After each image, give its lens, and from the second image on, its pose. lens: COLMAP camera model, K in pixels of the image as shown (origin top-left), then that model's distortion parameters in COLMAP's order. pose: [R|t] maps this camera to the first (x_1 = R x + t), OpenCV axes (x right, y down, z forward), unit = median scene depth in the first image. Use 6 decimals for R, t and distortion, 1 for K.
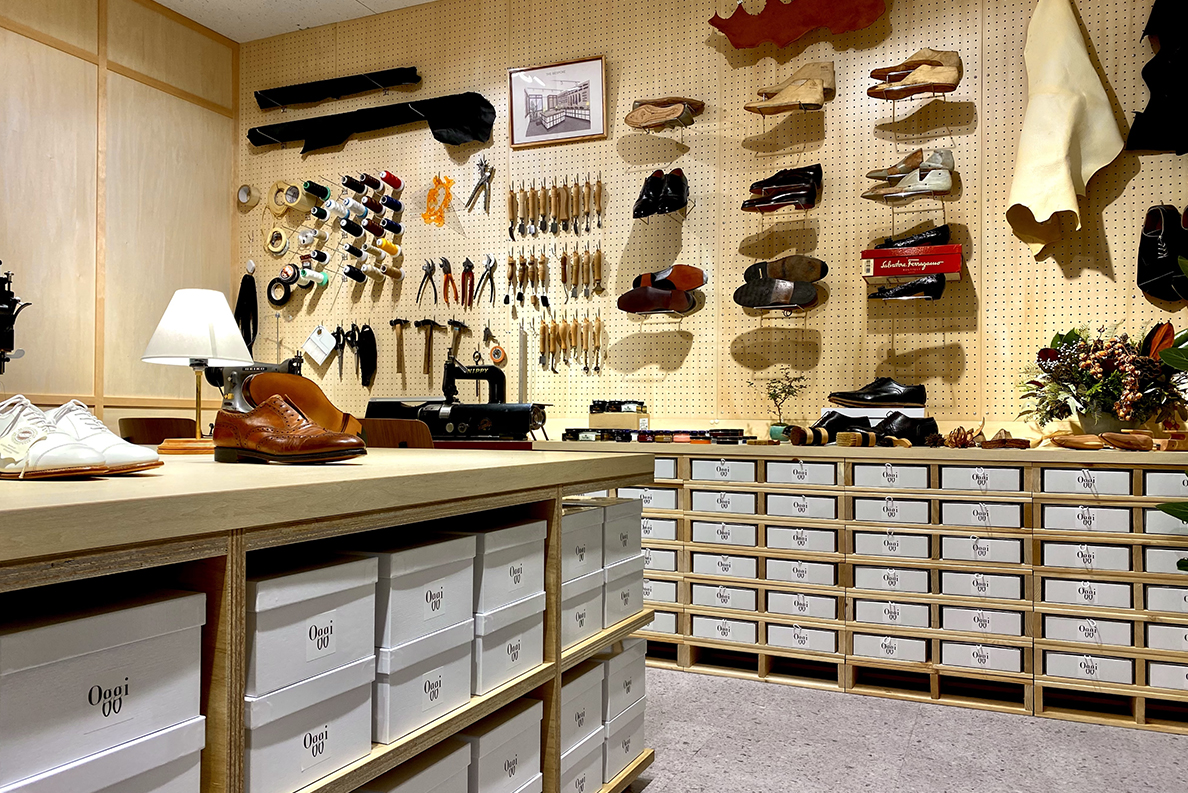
lens RADIAL K [[915.3, 0, 591.2], [0, 915.3, 417.8], [0, 0, 1]] dist [0.051959, -0.043923]
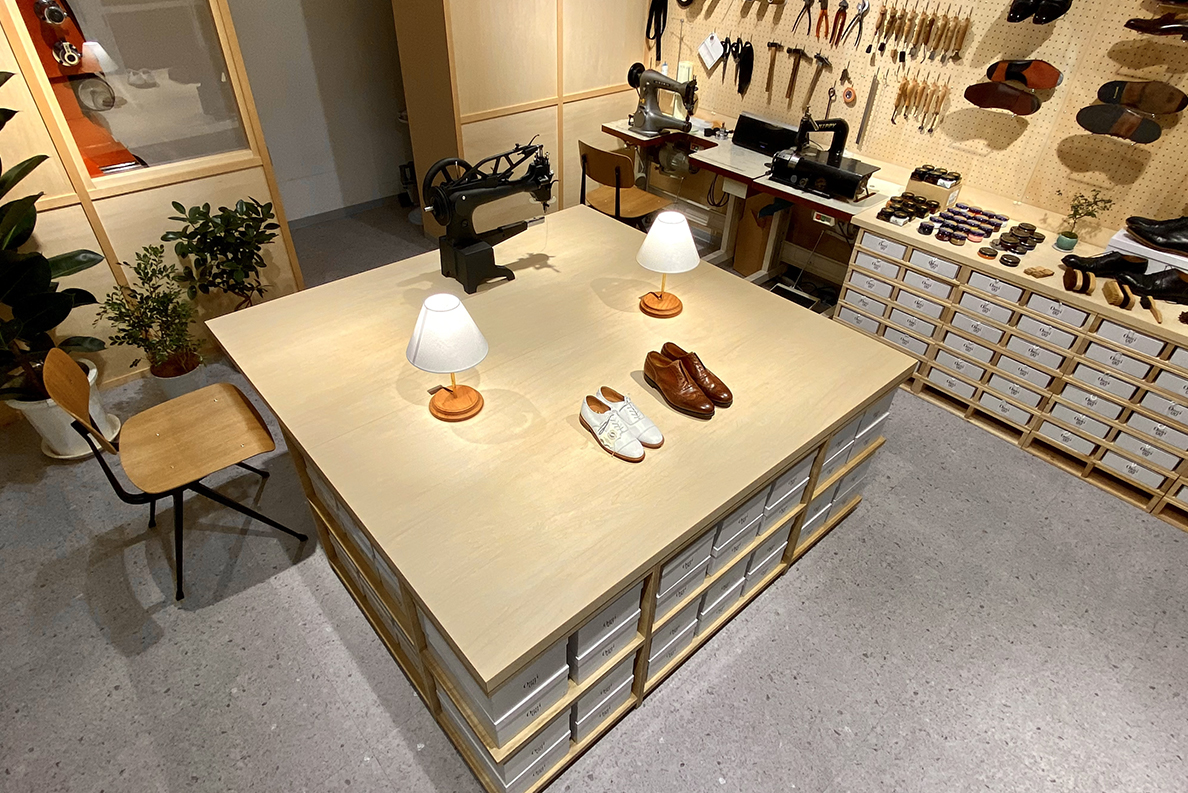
lens RADIAL K [[661.5, 0, 588.6], [0, 661.5, 406.6], [0, 0, 1]] dist [0.006311, -0.009889]
pose [[0.911517, 0.270167, -0.310076, -0.037260], [-0.017100, 0.778205, 0.627778, -0.330507], [0.410907, -0.566928, 0.713967, -0.008732]]
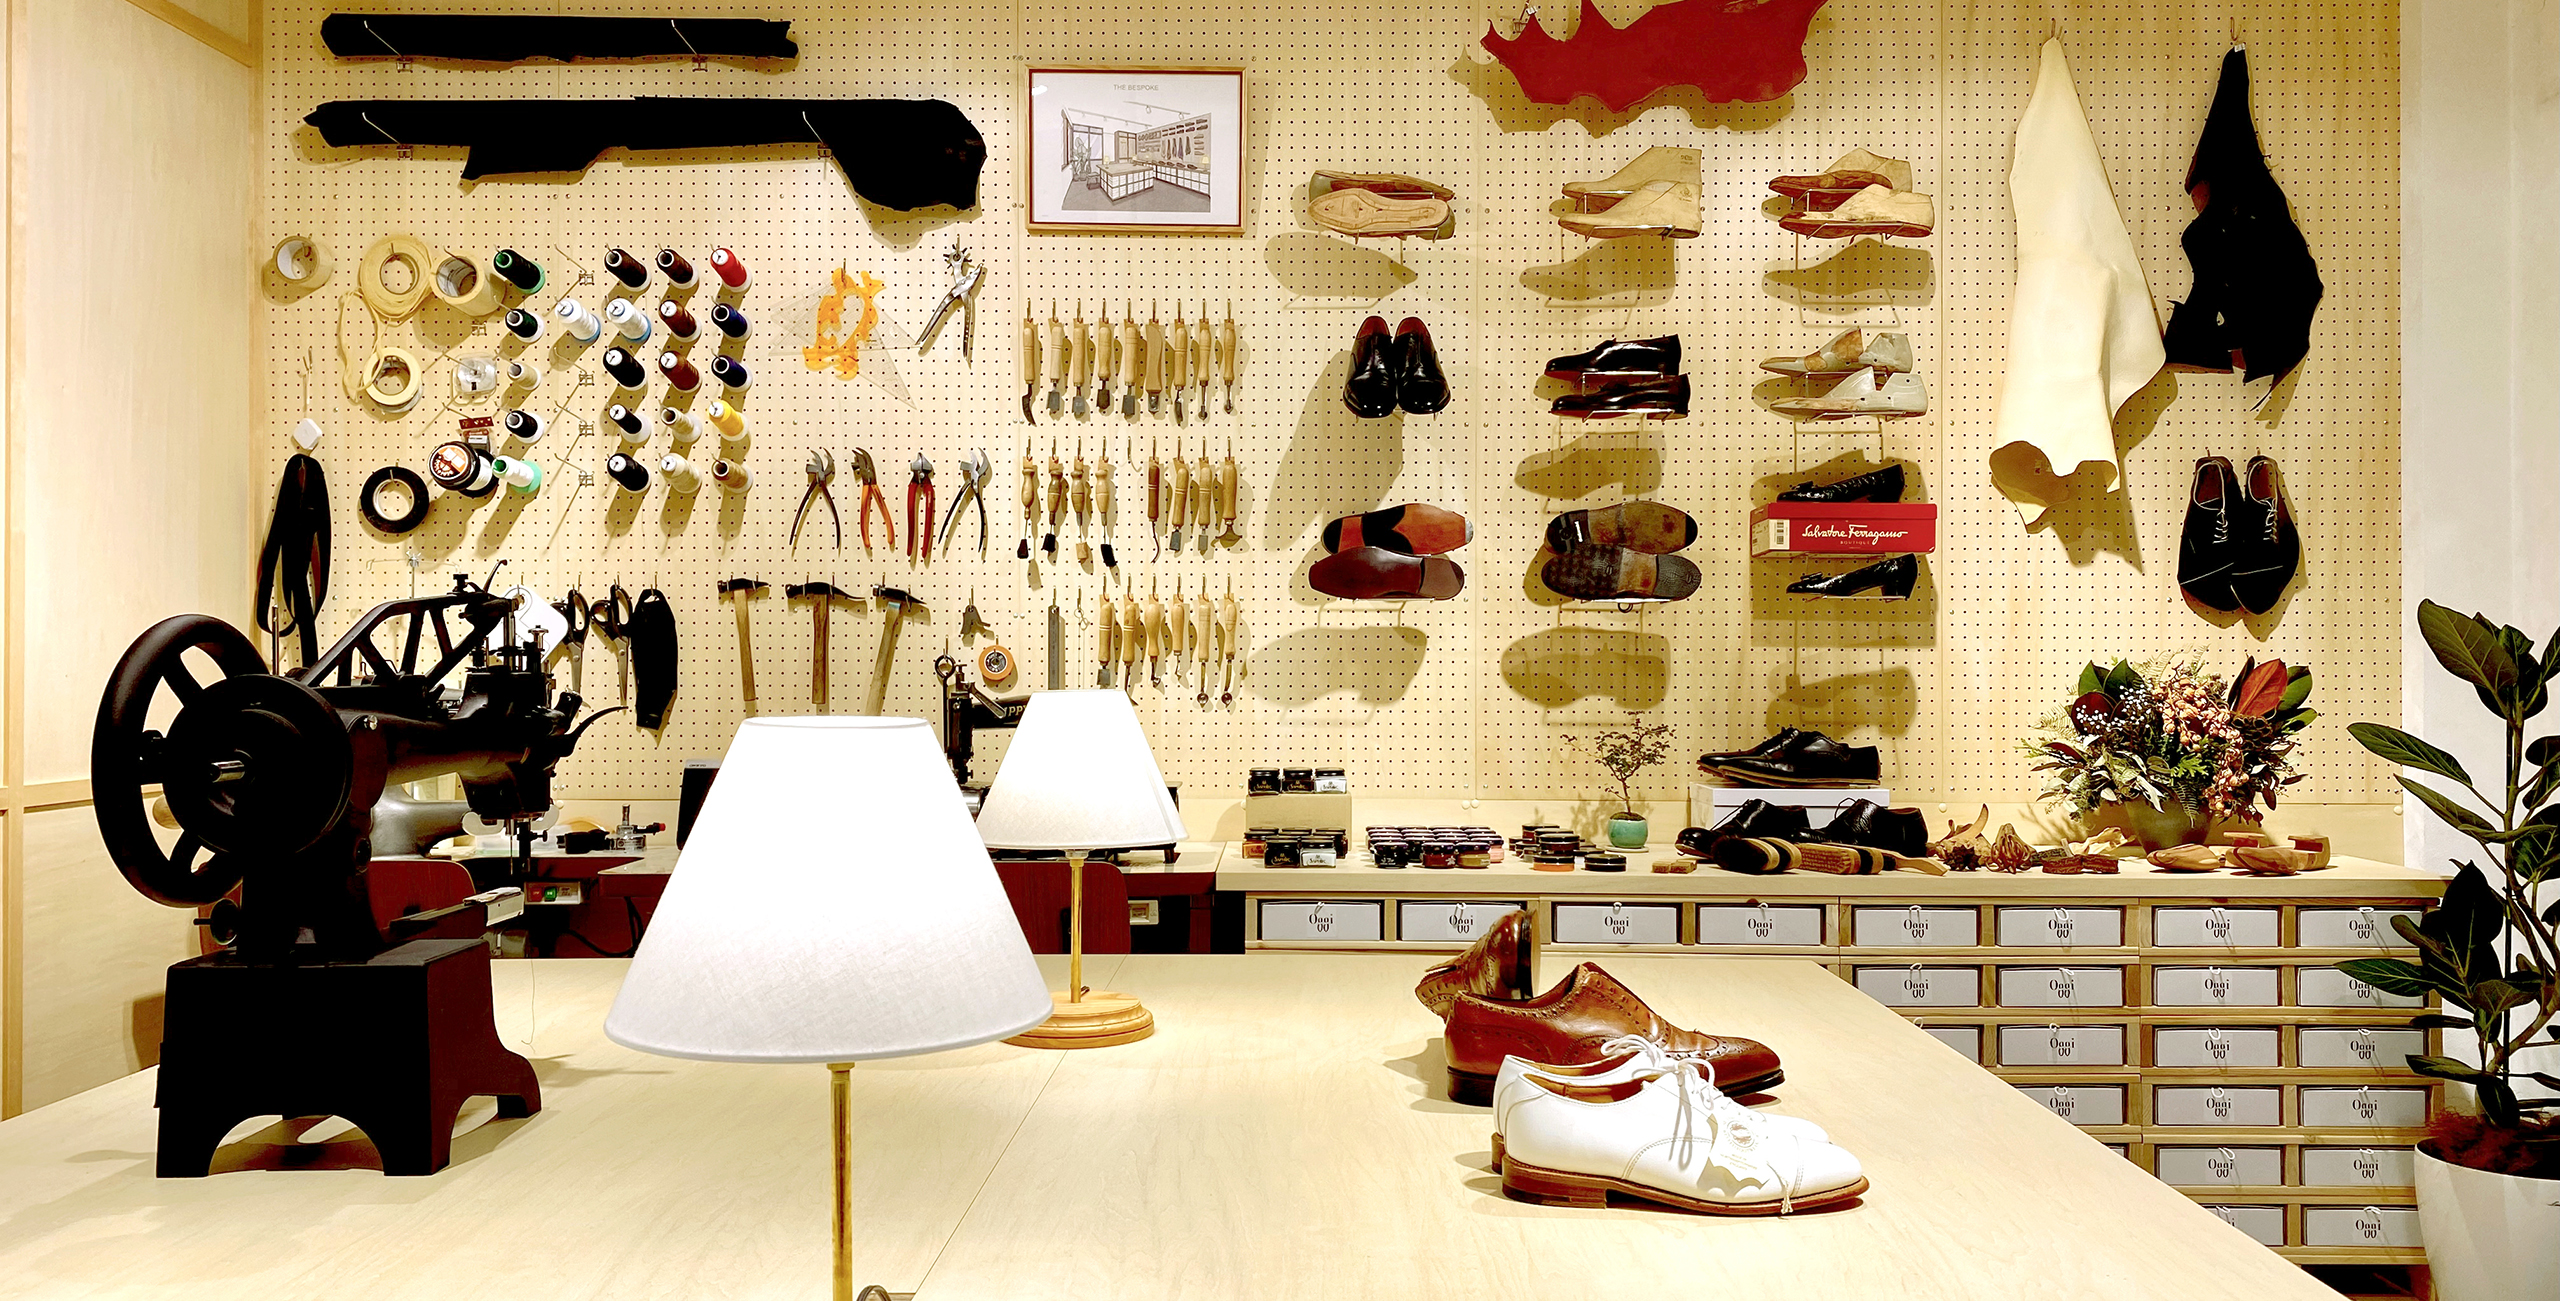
lens RADIAL K [[1918.0, 0, 1278.3], [0, 1918.0, 662.2], [0, 0, 1]] dist [0.061747, -0.036493]
pose [[0.918206, -0.008750, 0.396006, -0.404006], [0.003397, 0.999893, 0.014217, -0.093656], [-0.396088, -0.011709, 0.918138, 0.040306]]
